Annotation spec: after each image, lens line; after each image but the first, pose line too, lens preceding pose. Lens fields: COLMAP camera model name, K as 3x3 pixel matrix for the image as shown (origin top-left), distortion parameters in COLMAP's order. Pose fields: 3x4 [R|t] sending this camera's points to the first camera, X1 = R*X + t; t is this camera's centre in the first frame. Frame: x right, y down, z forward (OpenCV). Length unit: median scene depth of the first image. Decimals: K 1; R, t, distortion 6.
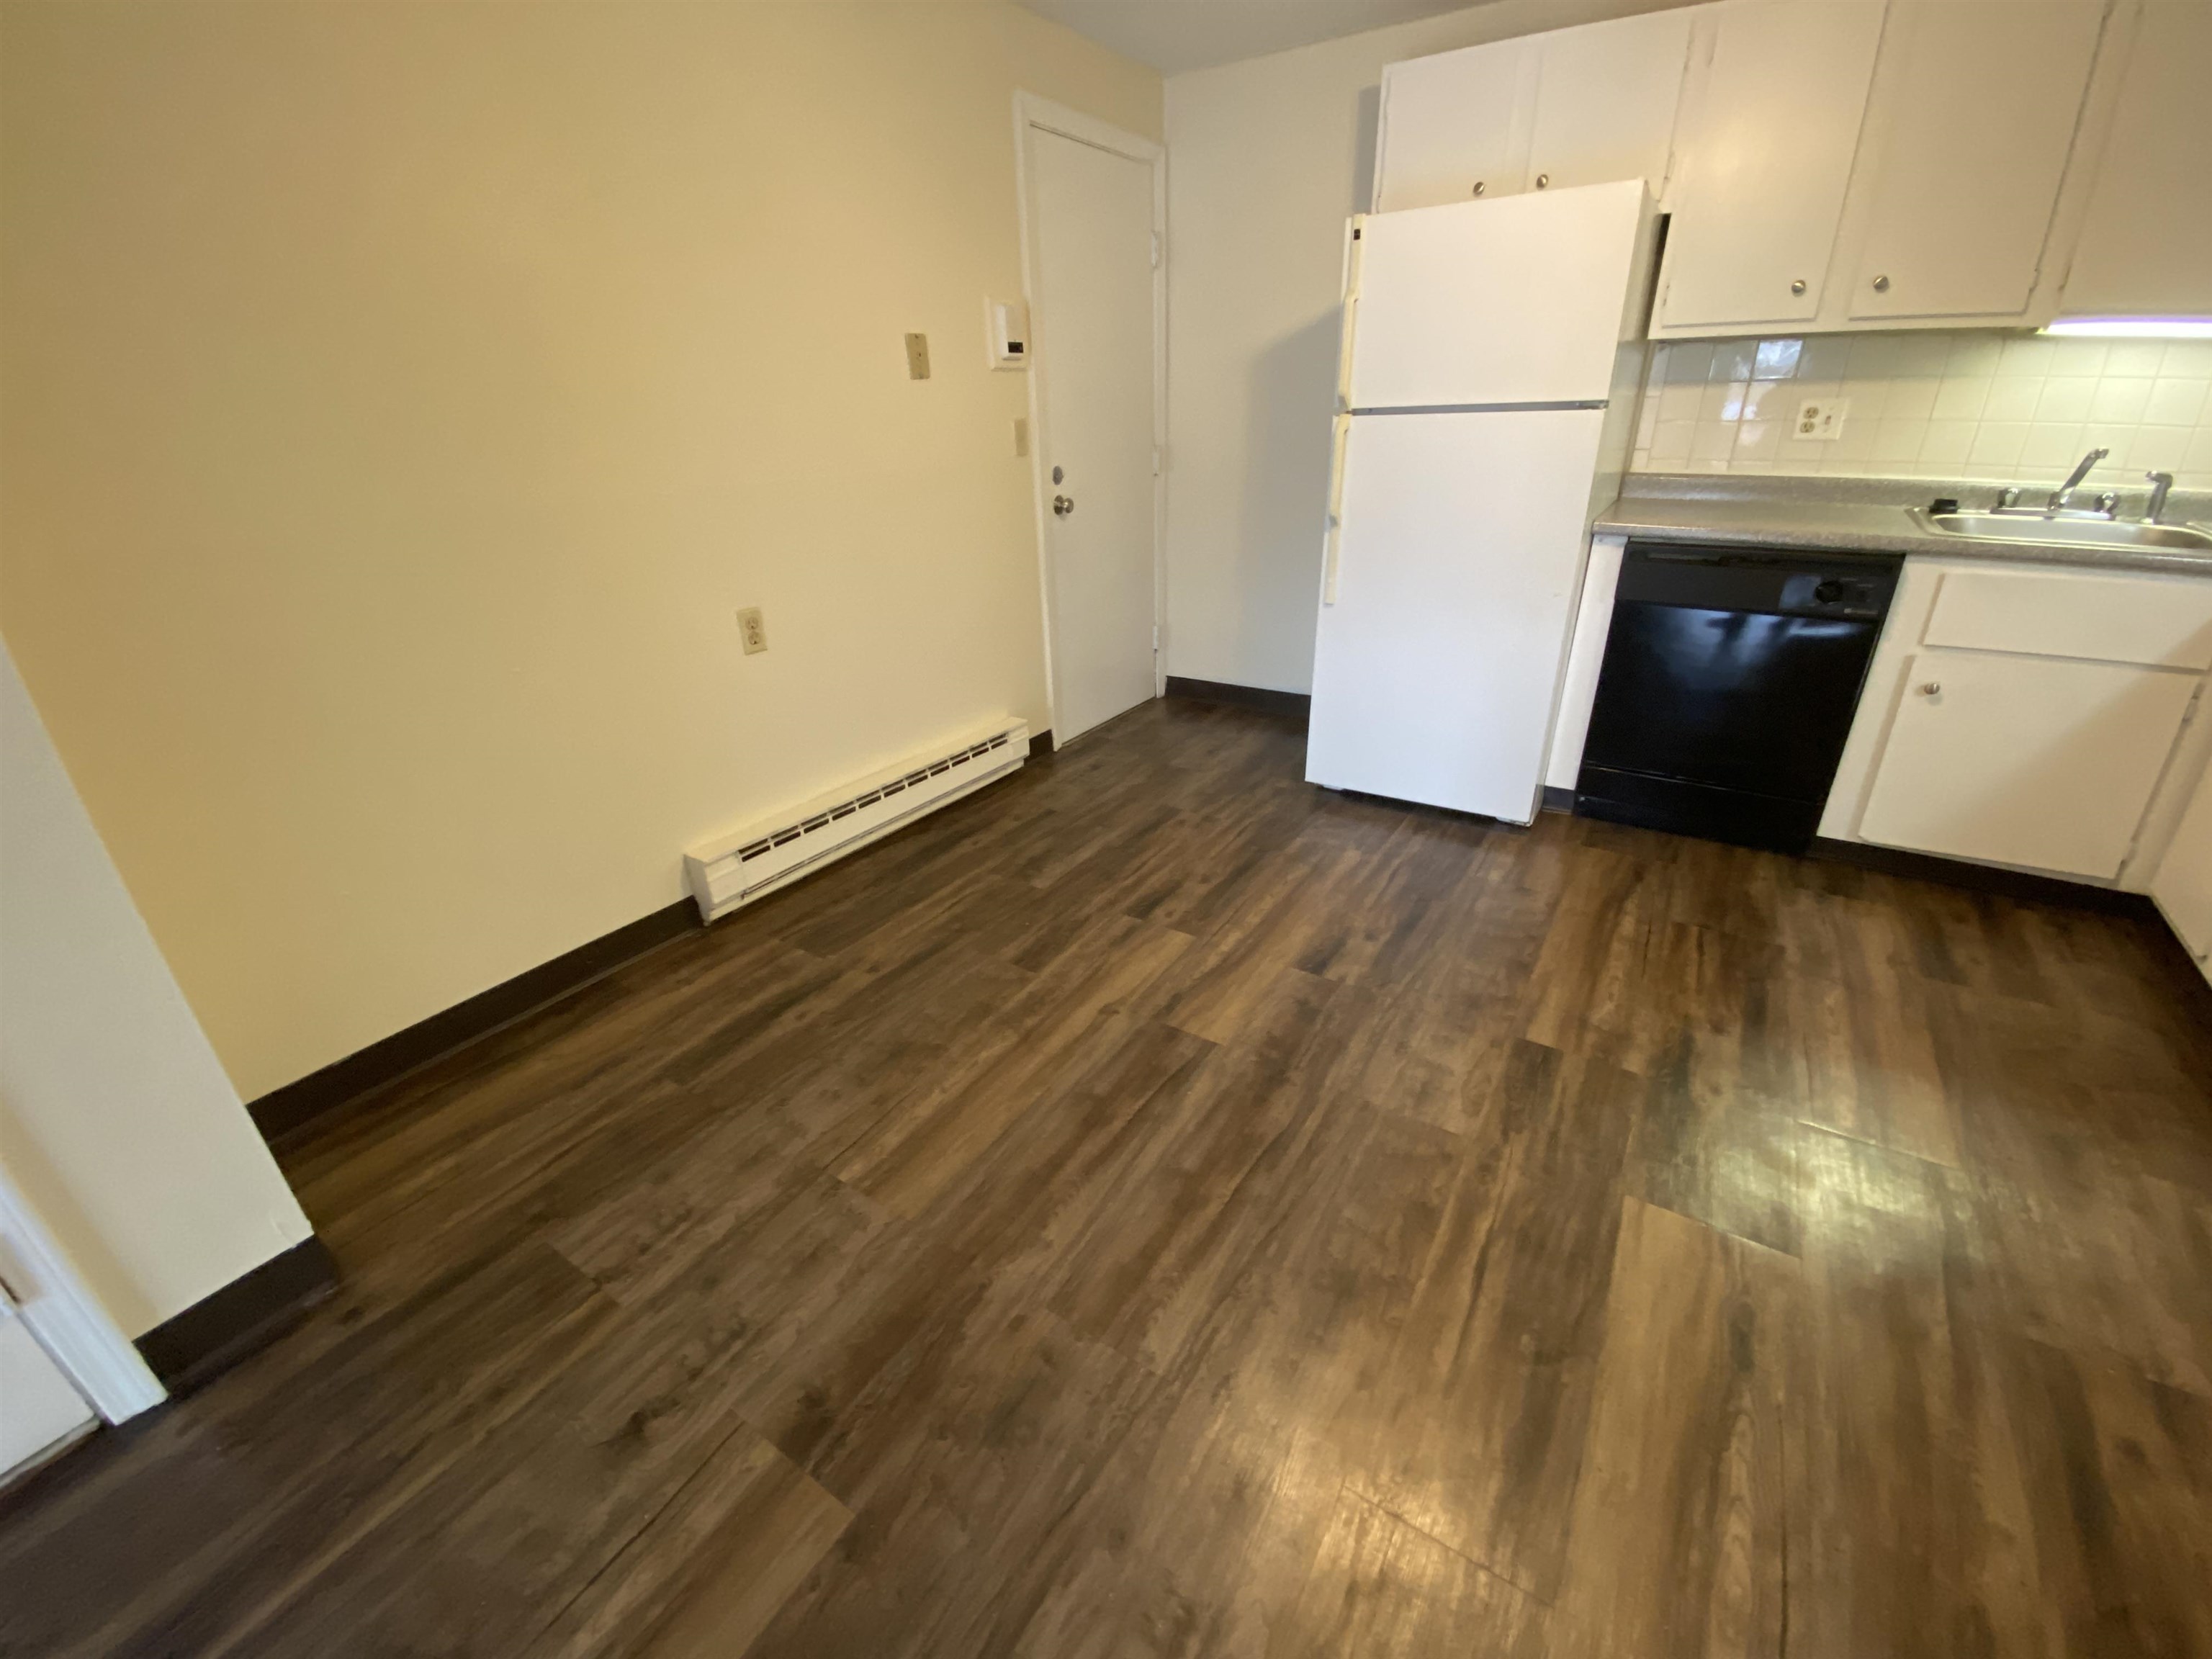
lens RADIAL K [[900.2, 0, 1107.5], [0, 900.2, 831.9], [0, 0, 1]] dist [0.043326, -0.033405]
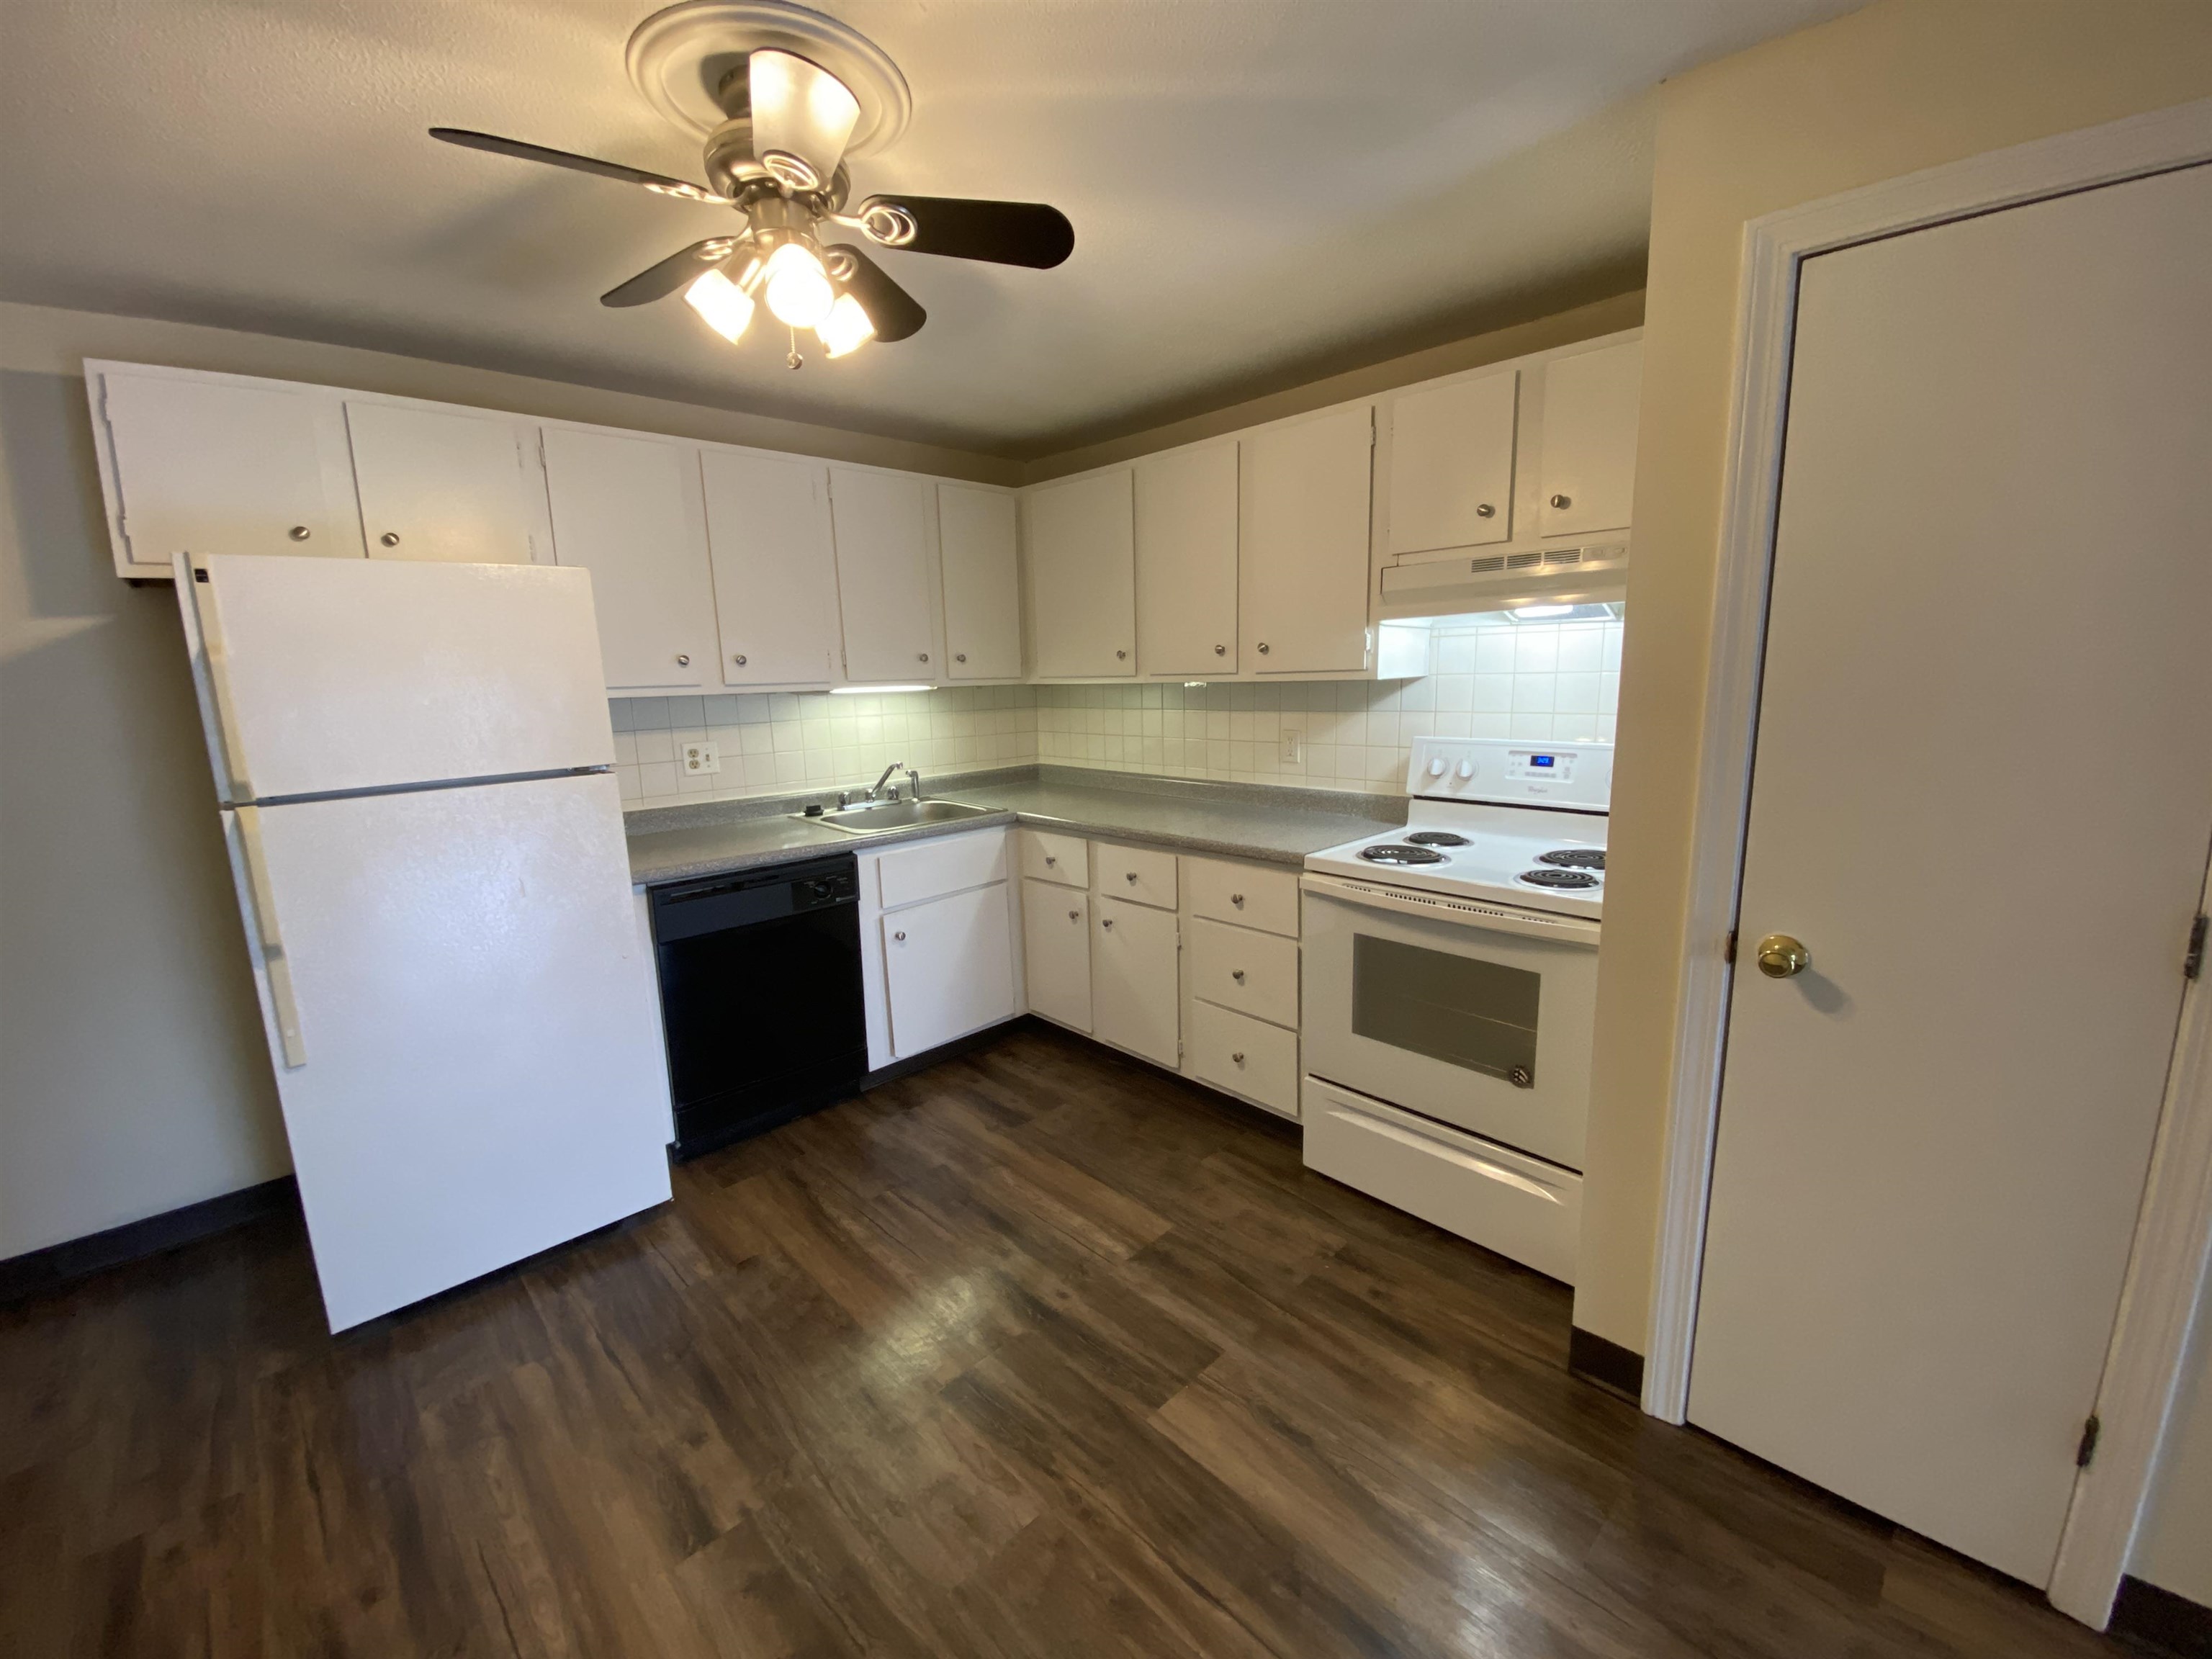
lens RADIAL K [[899.4, 0, 1106.0], [0, 899.4, 829.5], [0, 0, 1]] dist [0.018616, -0.019219]
pose [[0.219836, -0.157775, 0.962694, -0.280904], [0.431912, 0.900586, 0.048967, -0.234818], [-0.874714, 0.405034, 0.266126, 0.315739]]
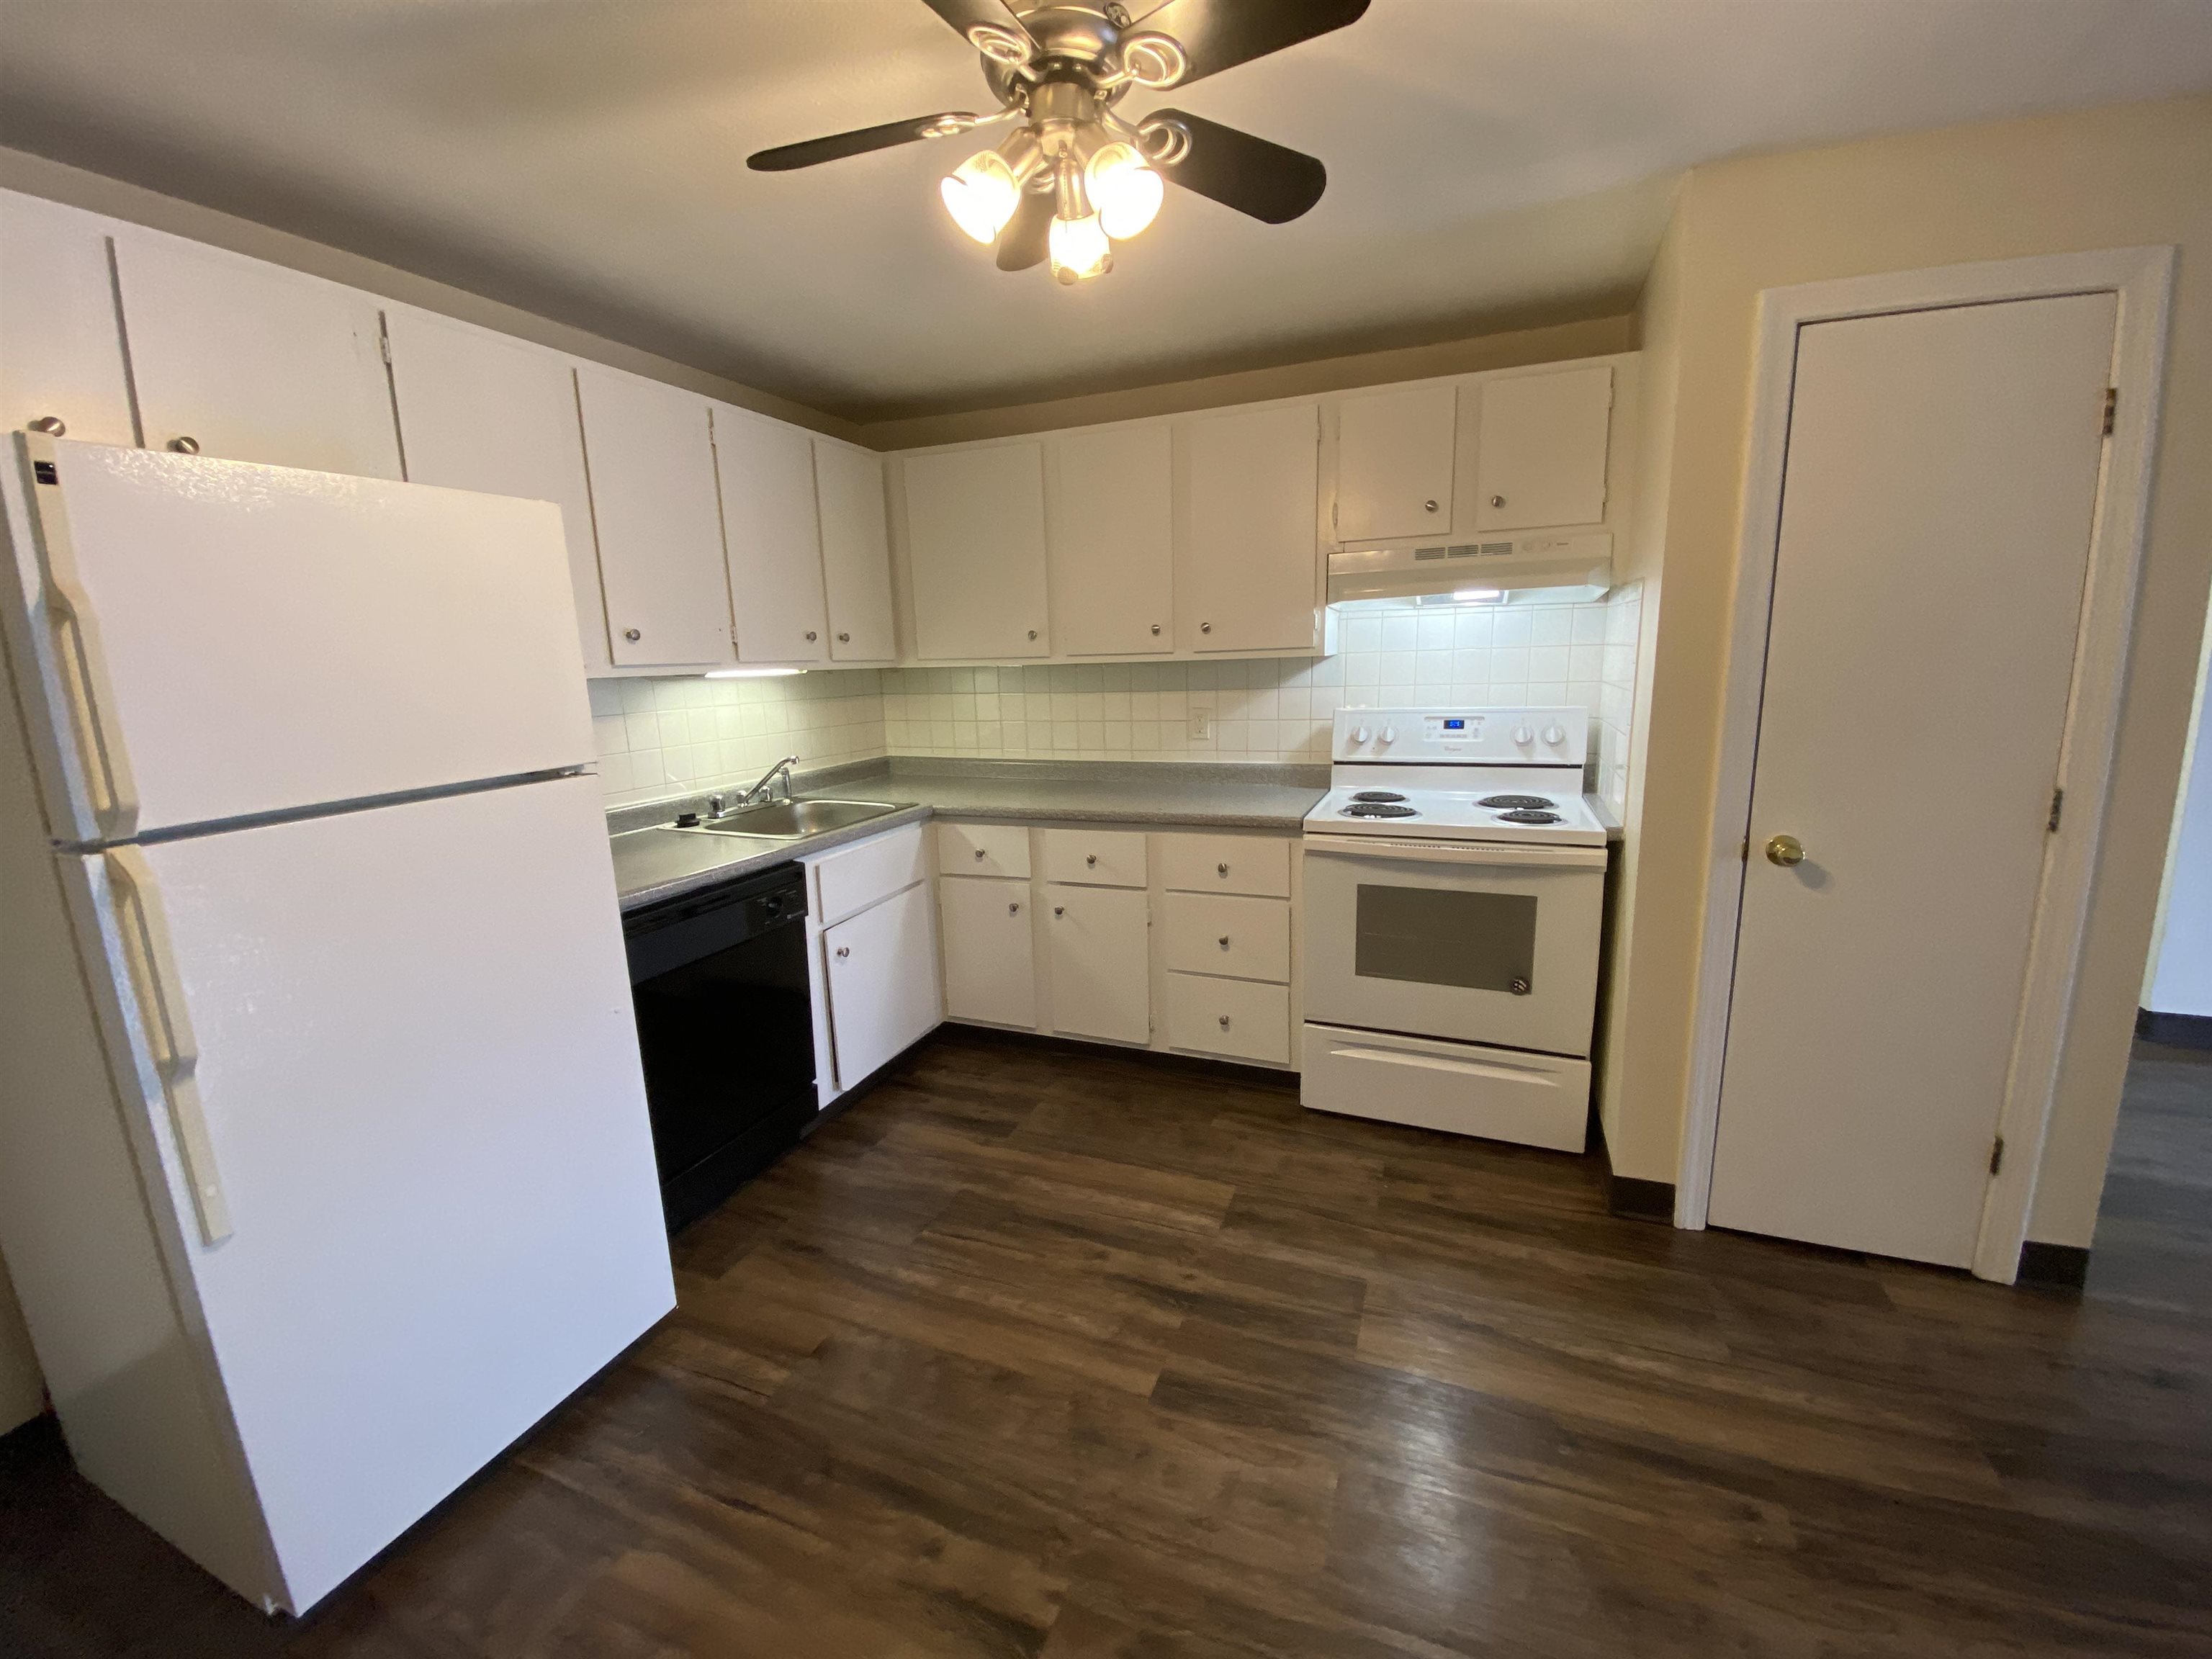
lens RADIAL K [[899.4, 0, 1106.0], [0, 899.4, 829.5], [0, 0, 1]] dist [0.018616, -0.019219]
pose [[-0.199722, -0.160764, 0.966574, -0.265516], [0.444311, 0.864346, 0.235569, -0.421182], [-0.873326, 0.476508, -0.101199, 0.745535]]
